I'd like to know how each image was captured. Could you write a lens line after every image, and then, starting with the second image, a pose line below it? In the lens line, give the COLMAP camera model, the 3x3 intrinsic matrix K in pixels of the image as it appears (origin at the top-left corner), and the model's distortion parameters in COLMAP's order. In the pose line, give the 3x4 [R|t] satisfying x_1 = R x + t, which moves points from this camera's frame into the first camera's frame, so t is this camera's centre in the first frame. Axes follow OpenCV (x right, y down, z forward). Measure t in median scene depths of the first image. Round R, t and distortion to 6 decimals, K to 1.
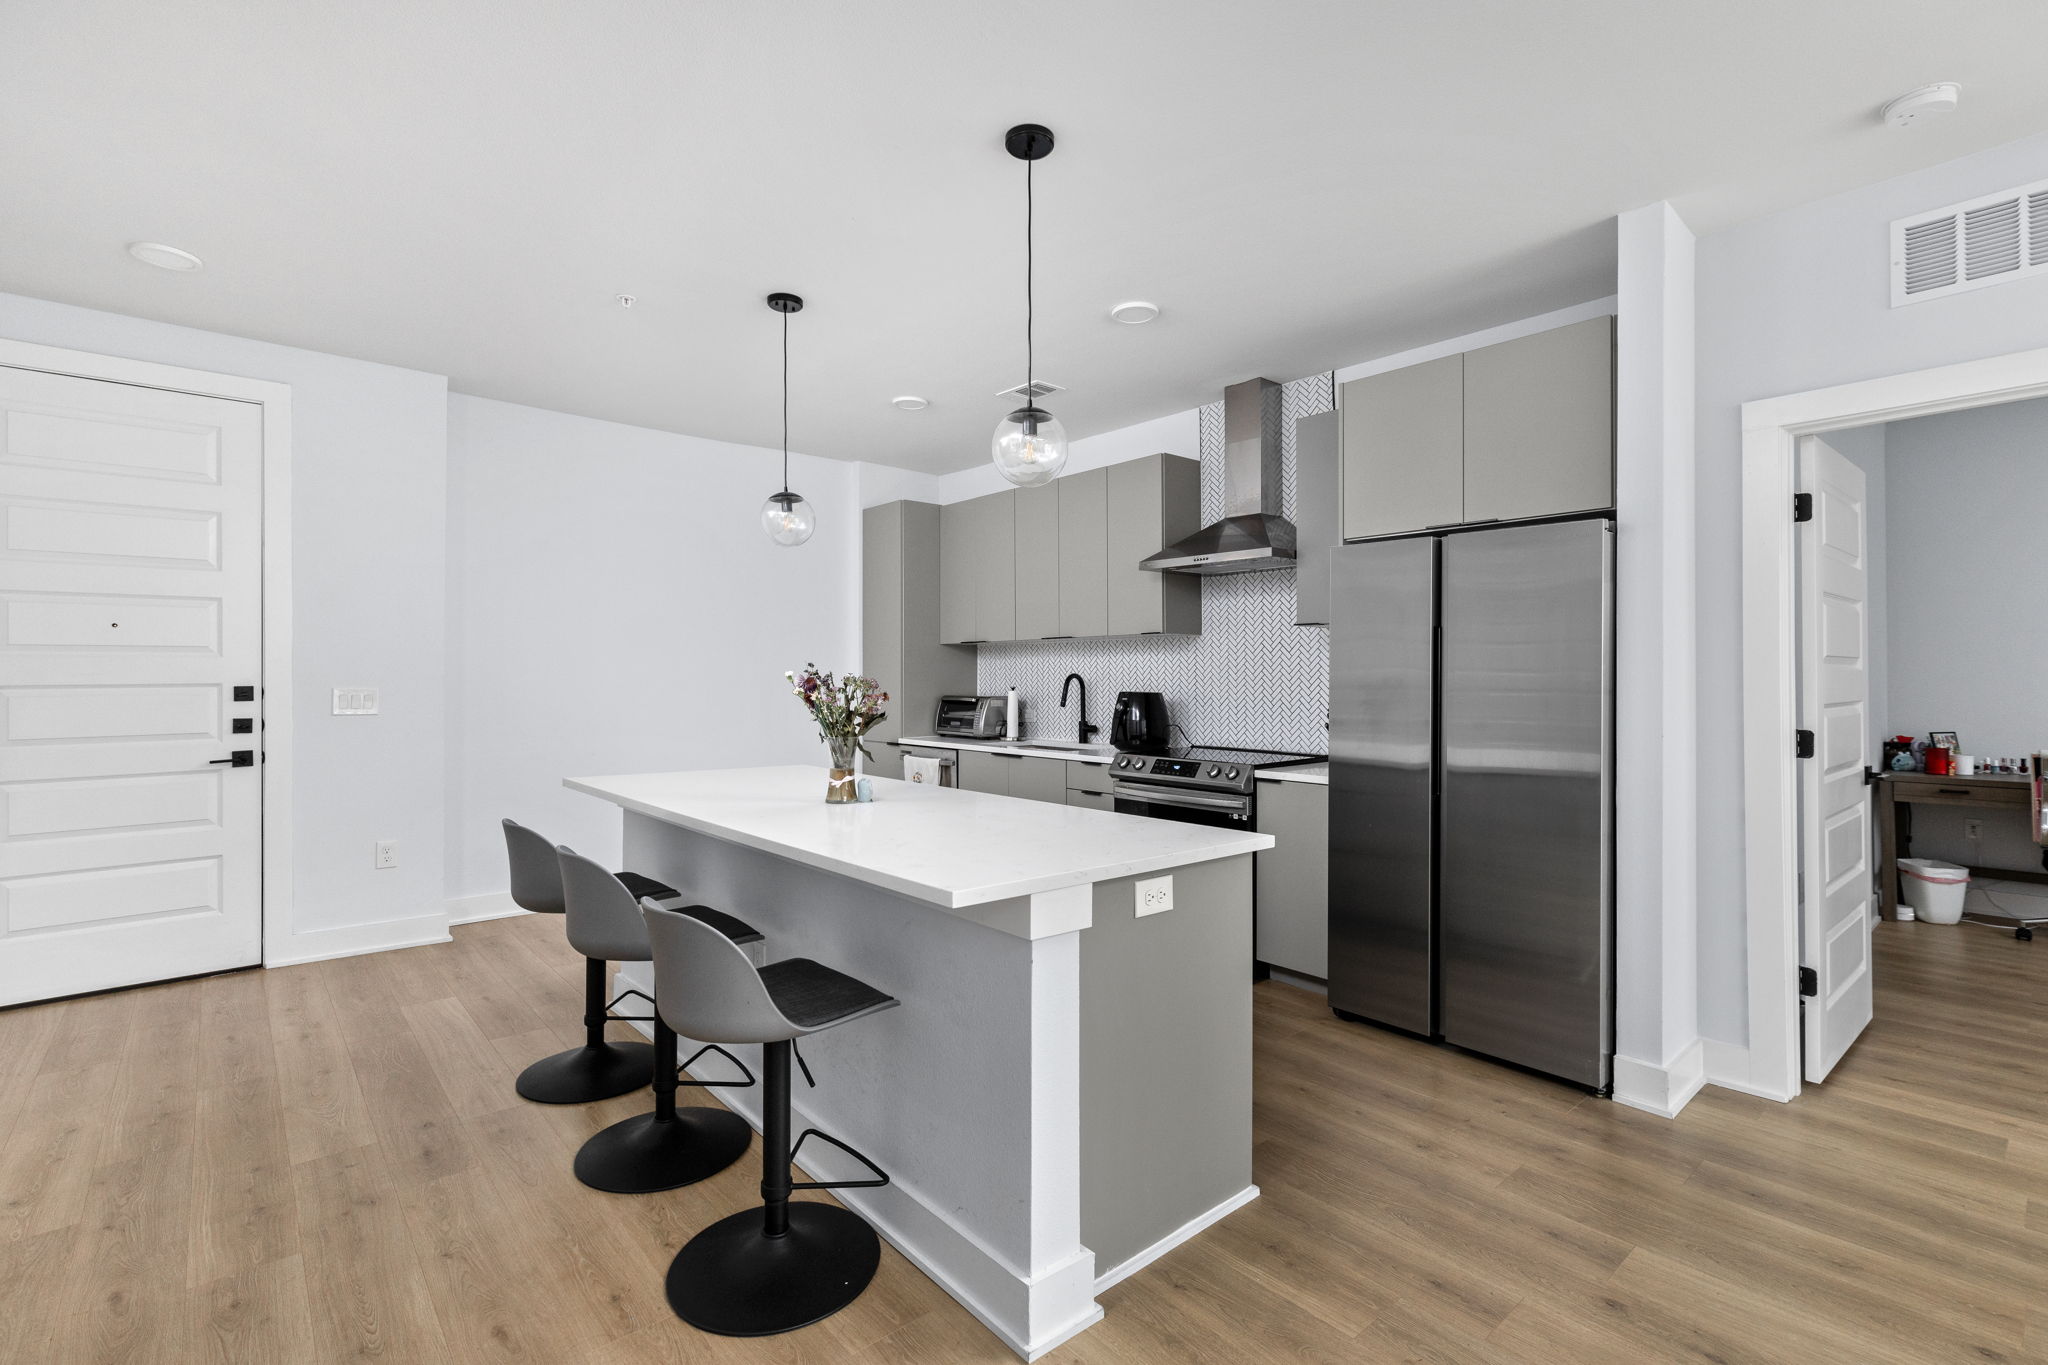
lens RADIAL K [[933.1, 0, 1030.7], [0, 933.1, 671.5], [0, 0, 1]] dist [0.004658, -0.000137]
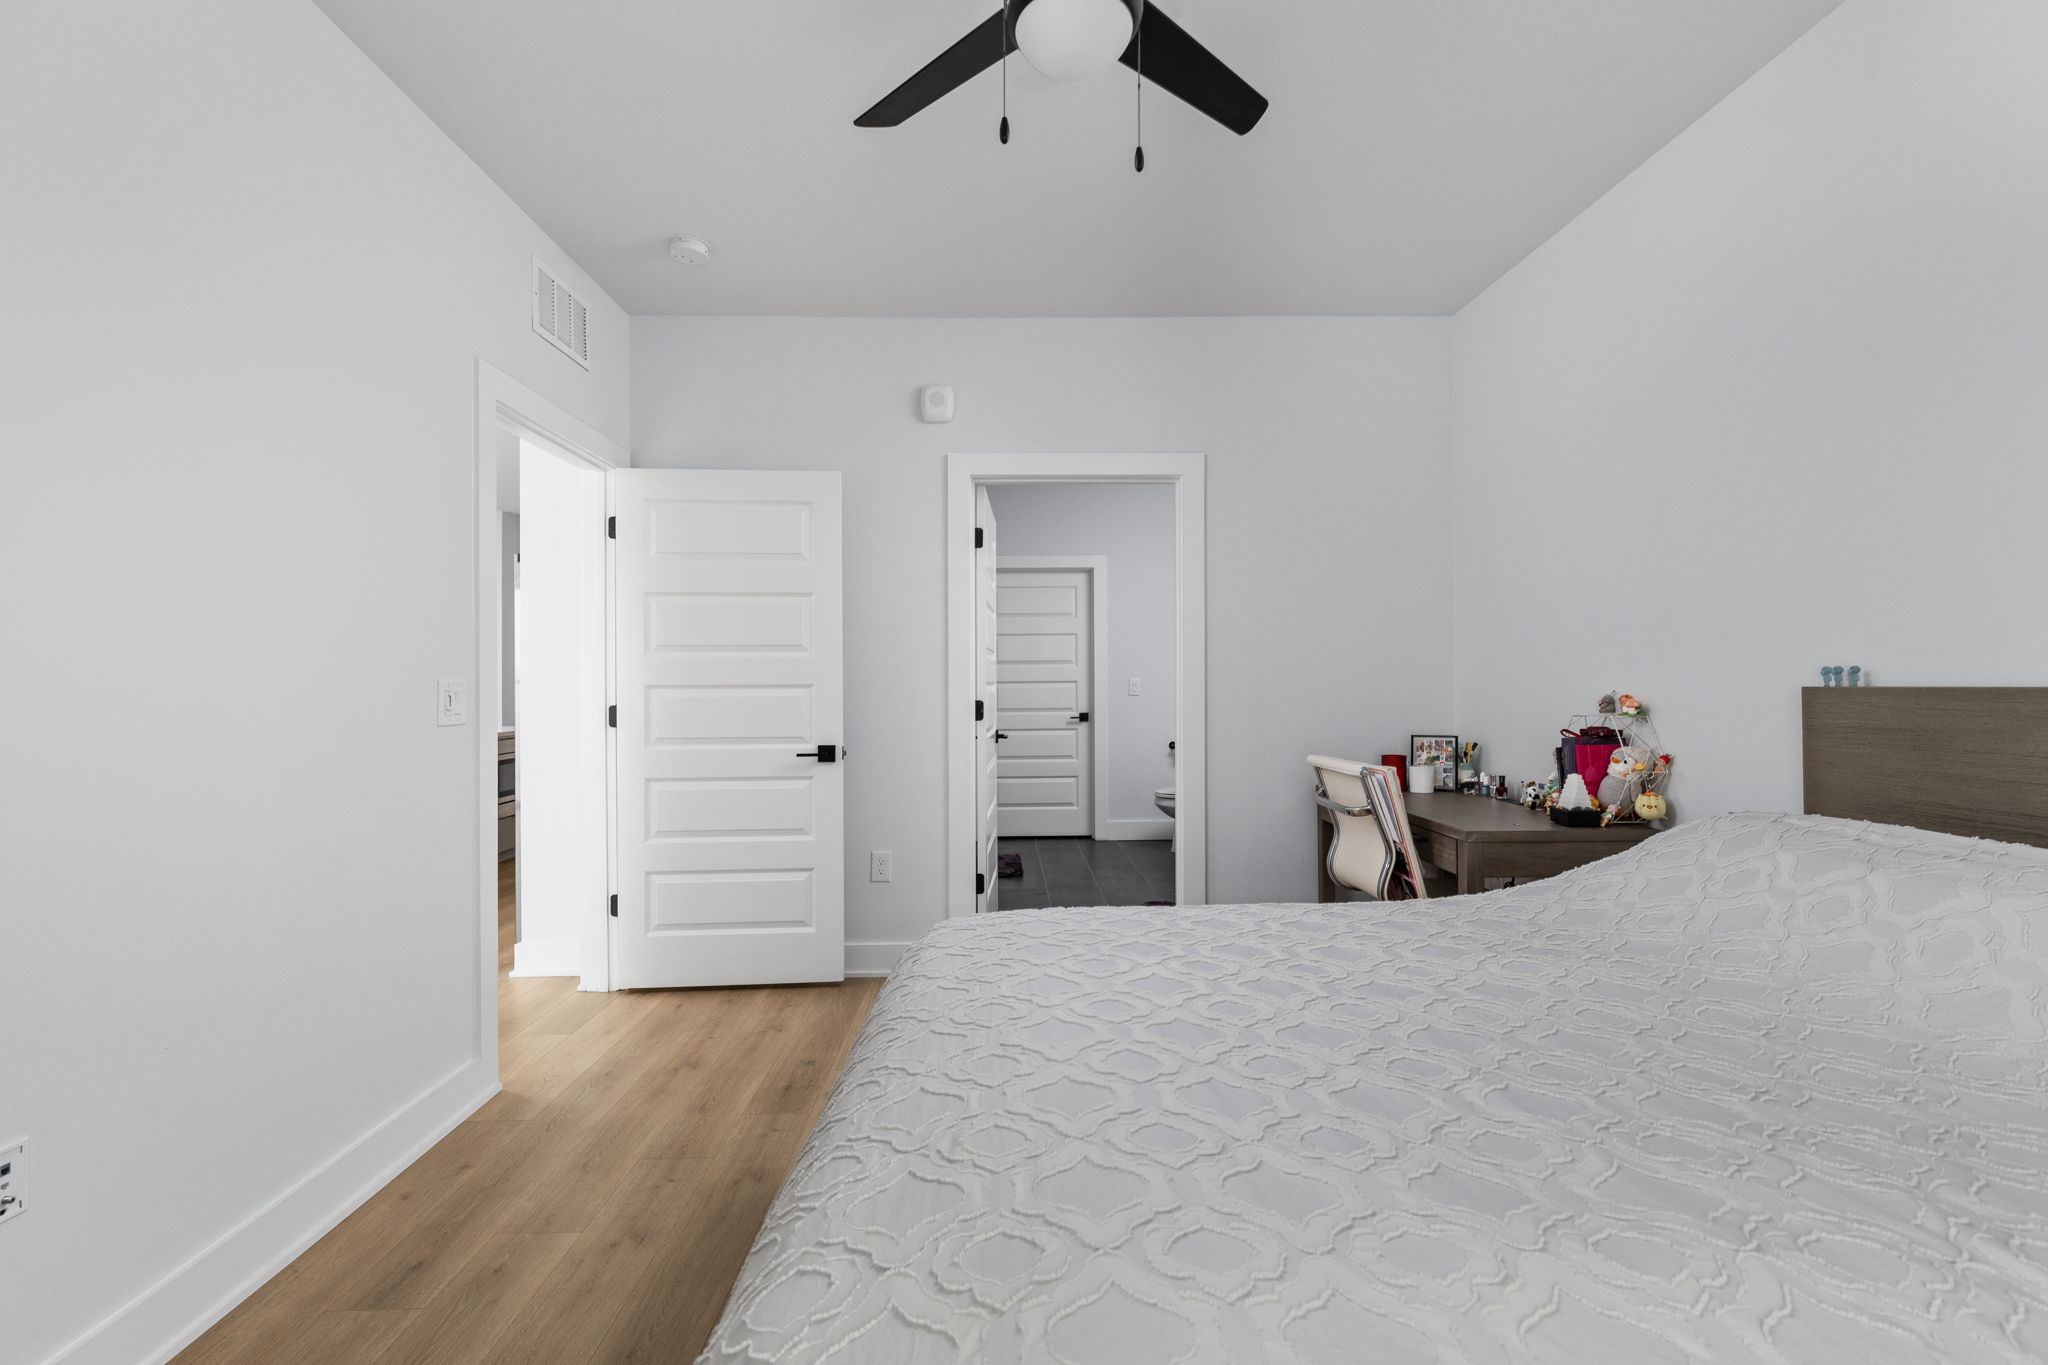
lens RADIAL K [[933.1, 0, 1030.7], [0, 933.1, 671.5], [0, 0, 1]] dist [0.004658, -0.000137]
pose [[0.779185, -0.009086, -0.626728, 1.355898], [0.007085, 0.999959, -0.005689, 0.018899], [0.626754, -0.000008, 0.779217, 0.249843]]
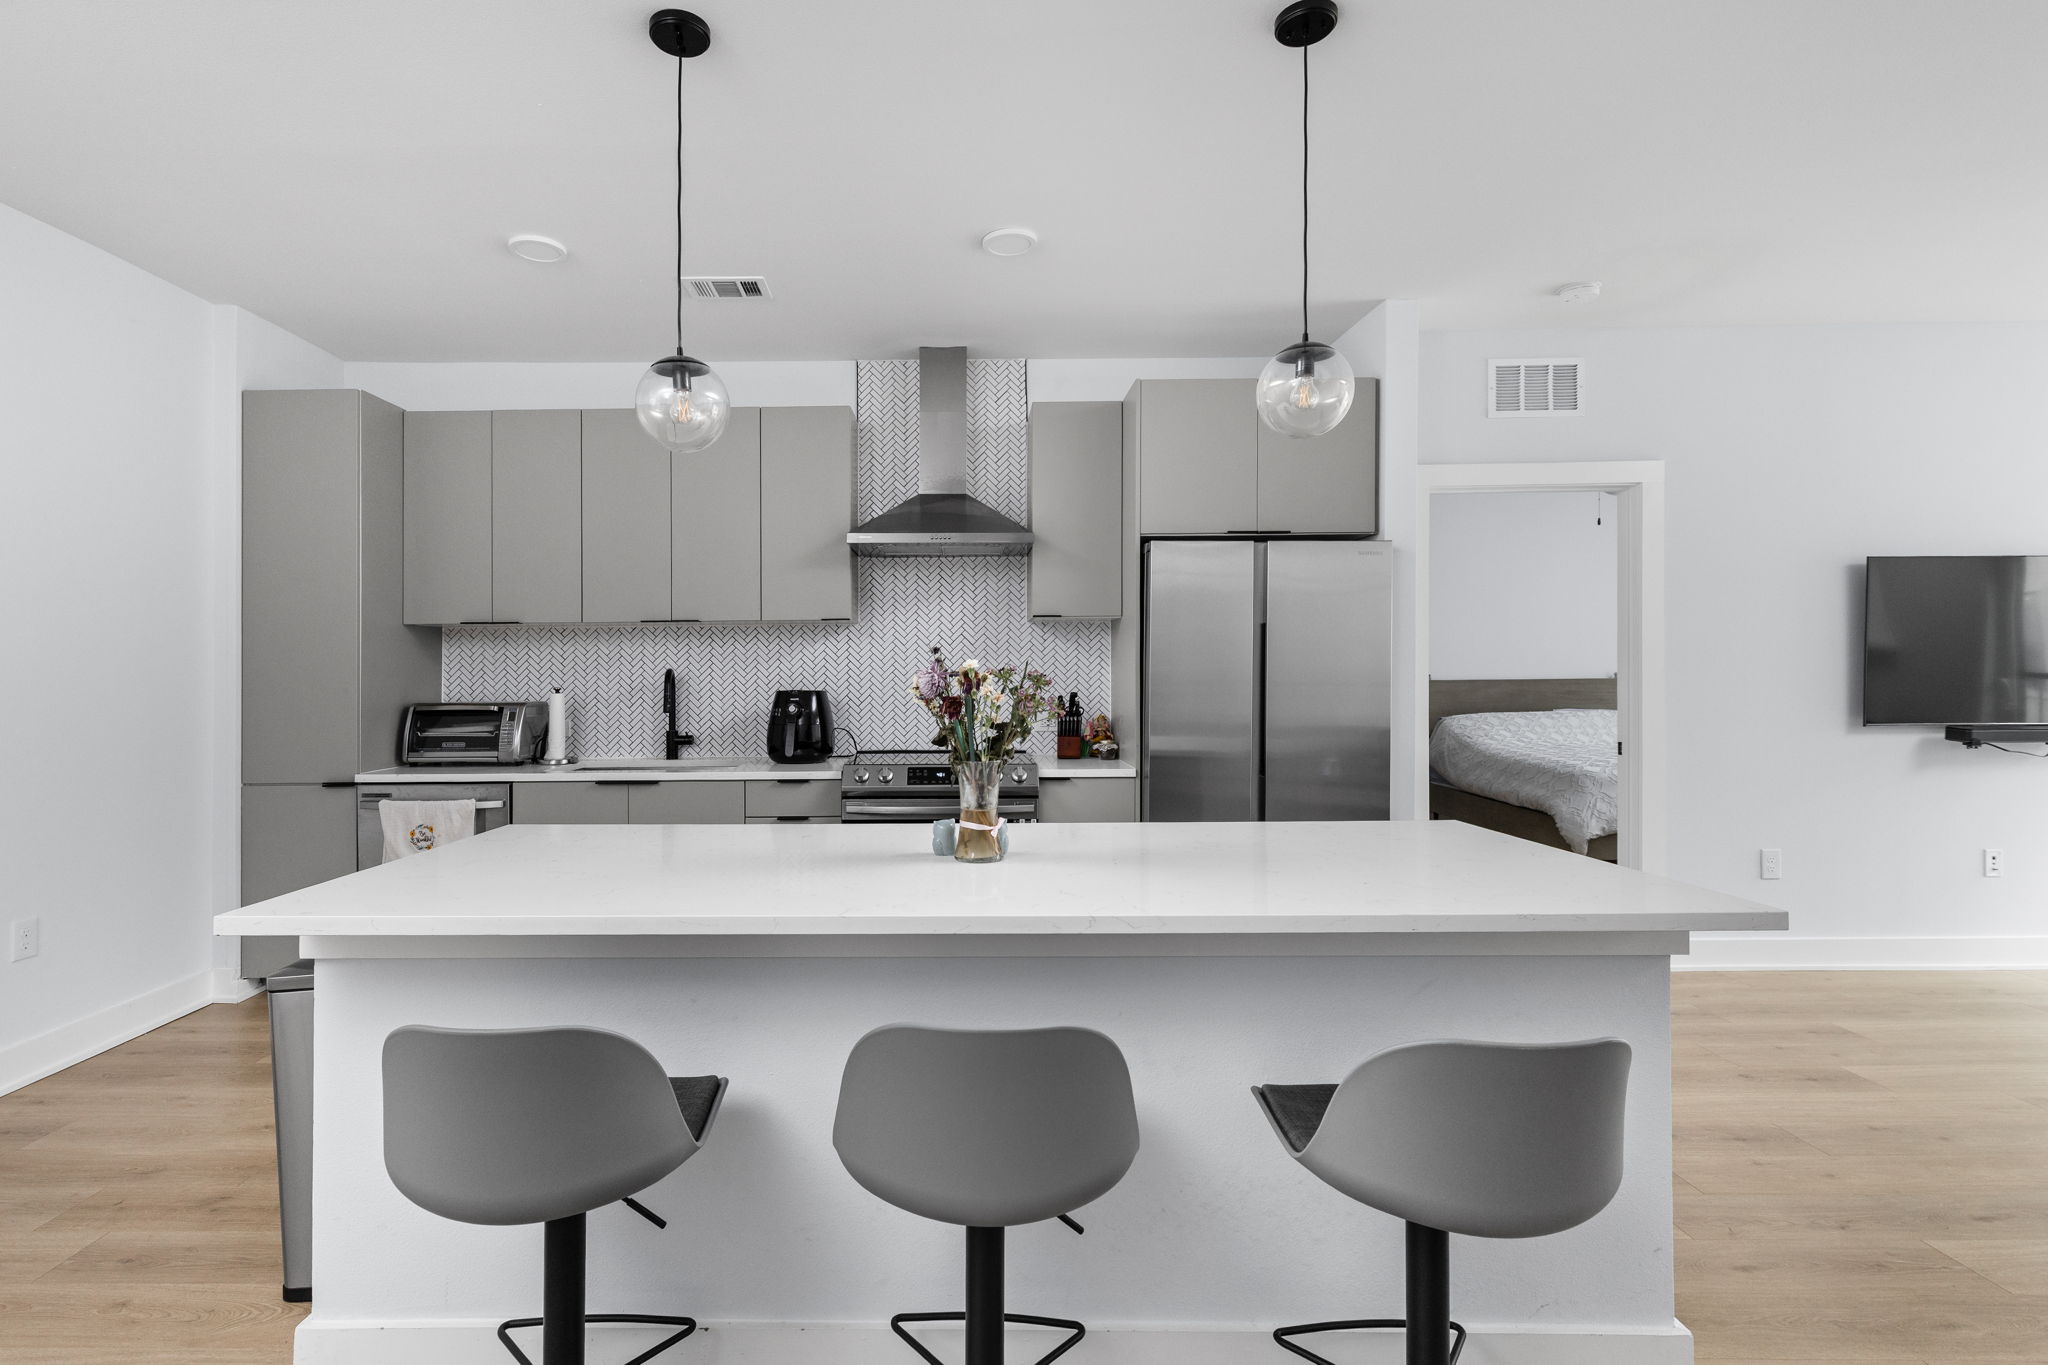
lens RADIAL K [[969.2, 0, 959.3], [0, 969.2, 672.5], [0, 0, 1]] dist [0.006046, 0.000105]
pose [[0.665577, -0.005715, 0.746308, -0.470522], [0.003009, 0.999983, 0.004974, 0.002824], [-0.746323, -0.001065, 0.665583, 0.359034]]
